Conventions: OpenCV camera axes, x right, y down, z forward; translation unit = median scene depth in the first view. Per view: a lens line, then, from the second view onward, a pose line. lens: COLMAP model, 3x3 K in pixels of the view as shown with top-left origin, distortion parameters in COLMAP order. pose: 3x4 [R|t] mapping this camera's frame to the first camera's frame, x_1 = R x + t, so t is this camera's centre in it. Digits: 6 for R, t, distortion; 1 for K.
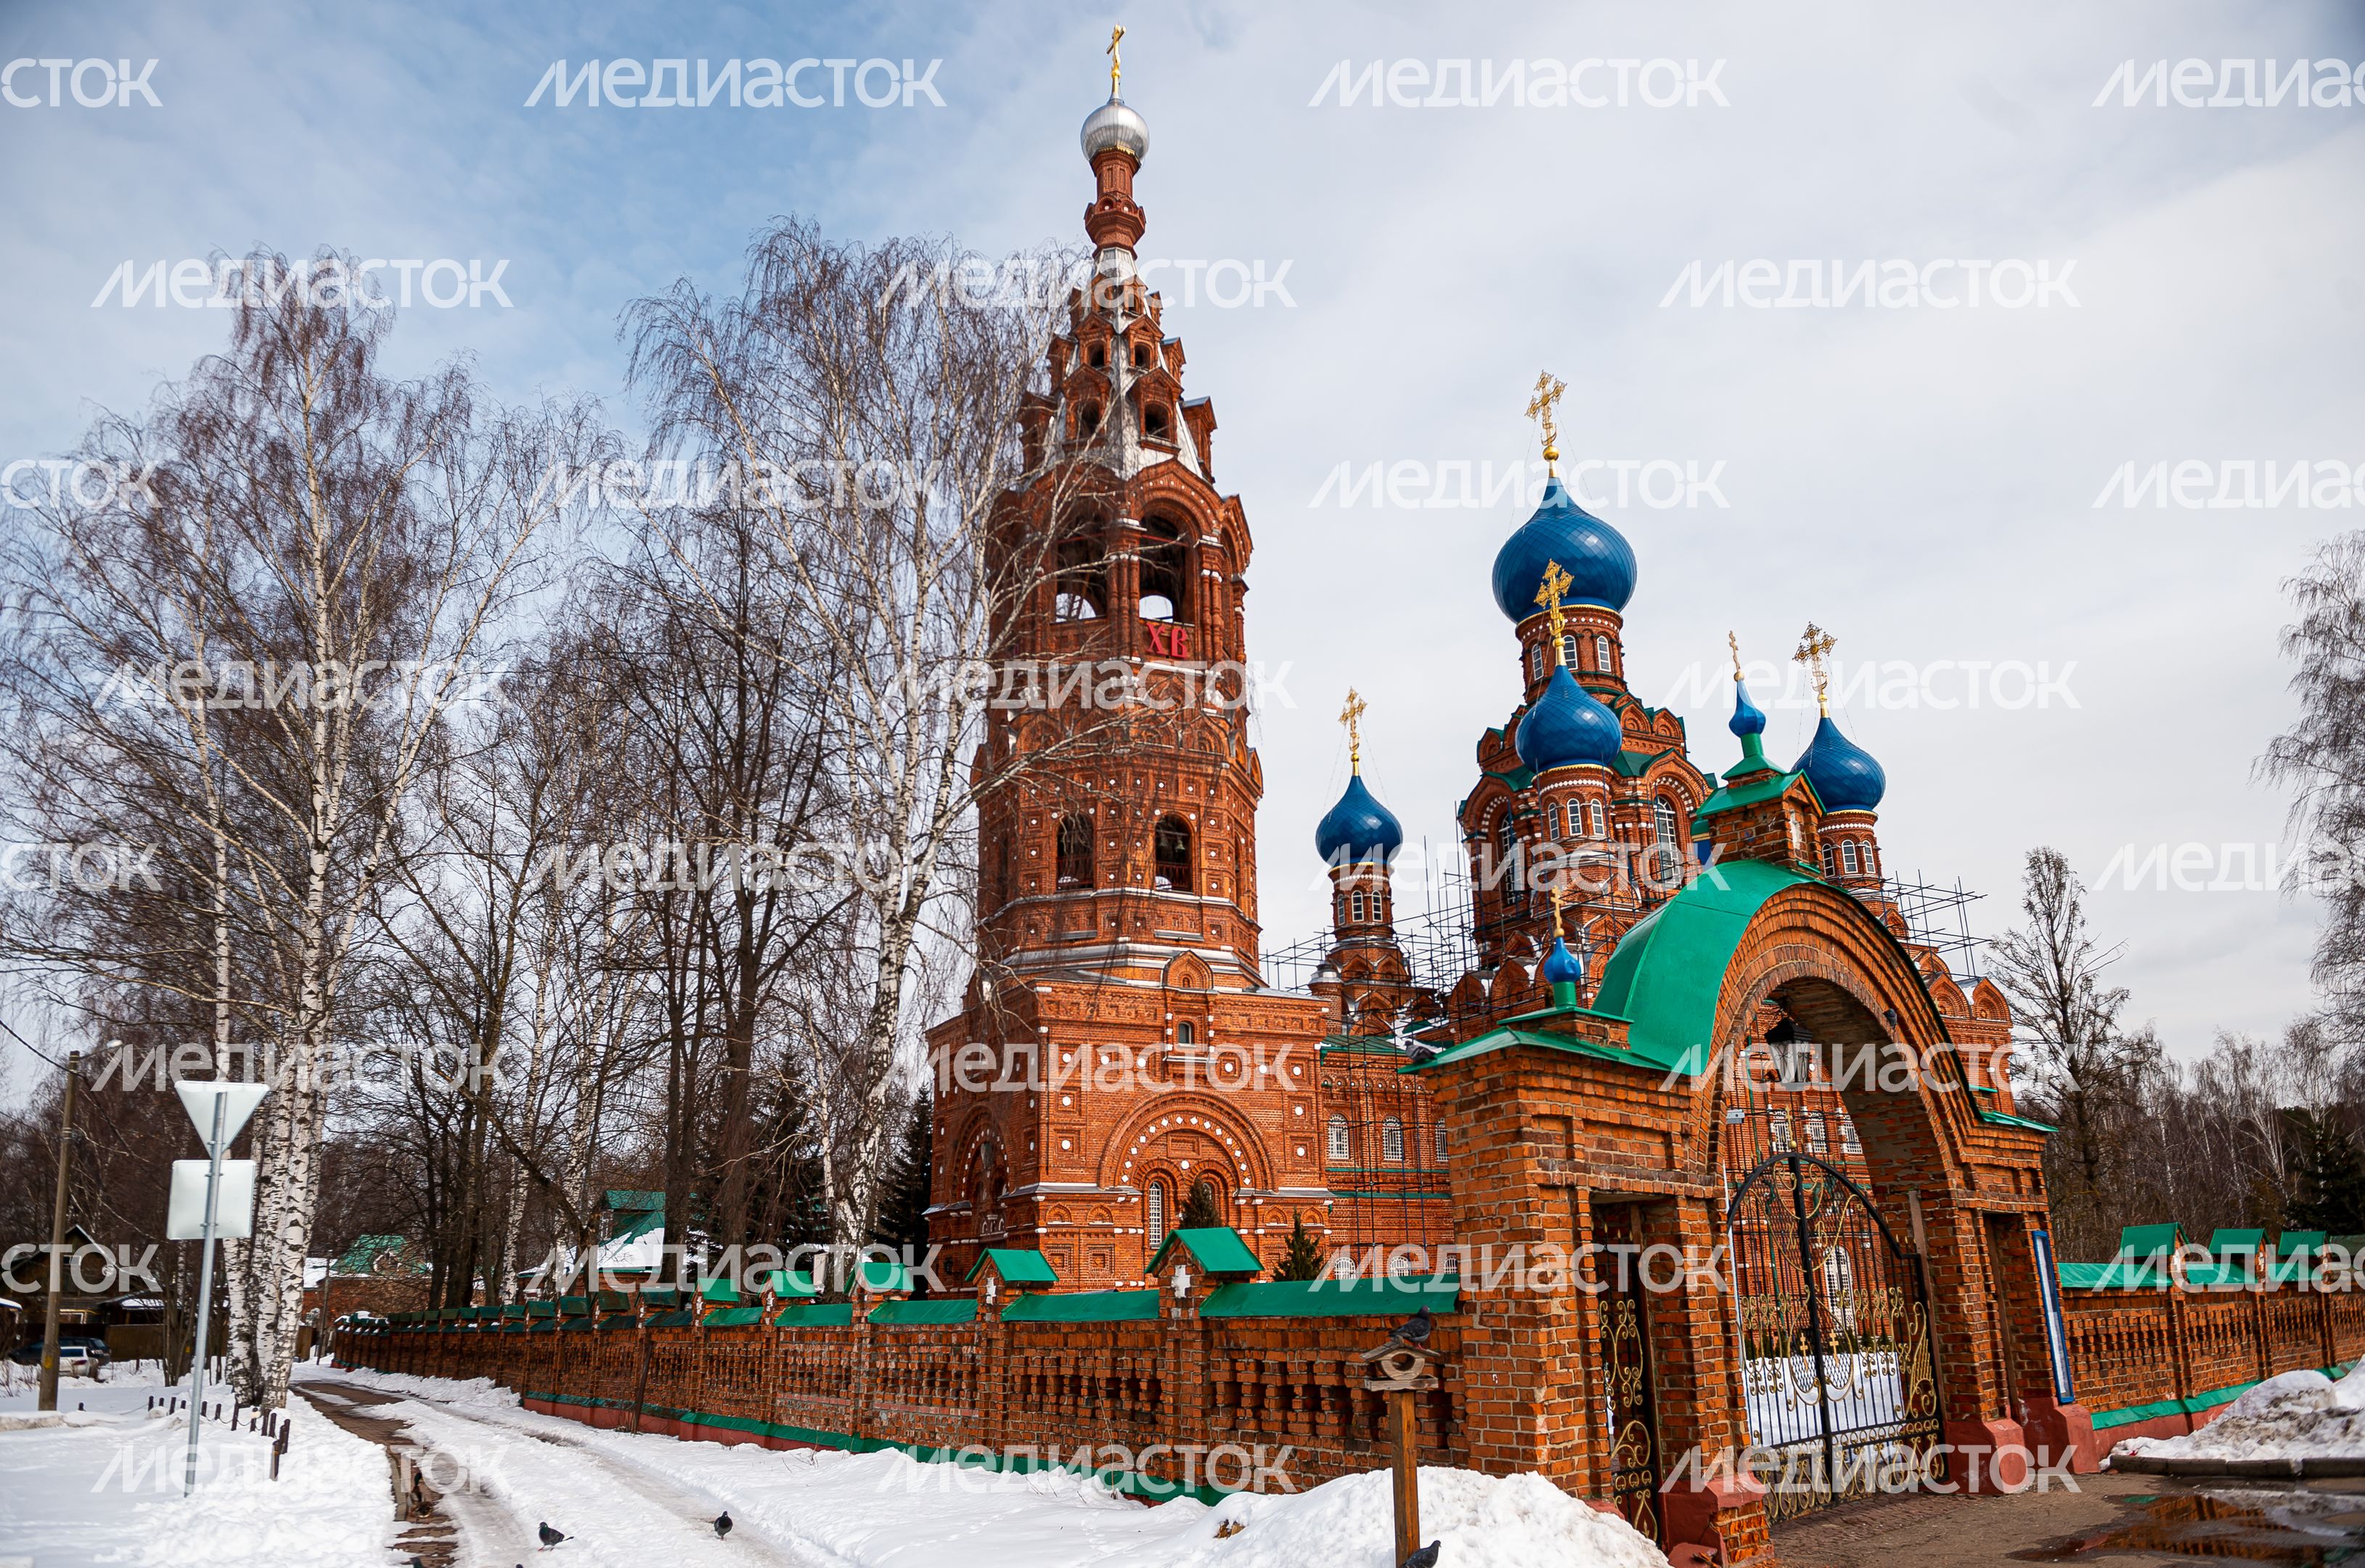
lens RADIAL K [[1625.6, 0, 1182.5], [0, 1625.6, 784.0], [0, 0, 1]] dist [-0.038385, -0.000626]
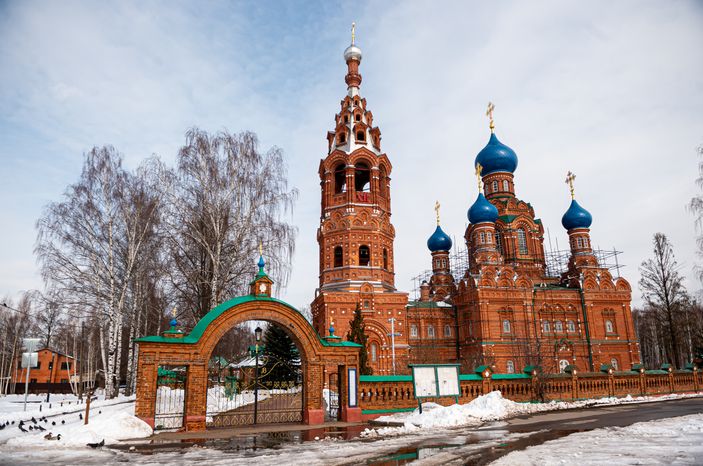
lens RADIAL K [[483.2, 0, 351.5], [0, 483.2, 233.0], [0, 0, 1]] dist [-0.038385, -0.000626]
pose [[0.969095, -0.066009, -0.237693, 0.206034], [0.072882, 0.997135, 0.020237, -0.029170], [0.235676, -0.036935, 0.971130, -0.066876]]
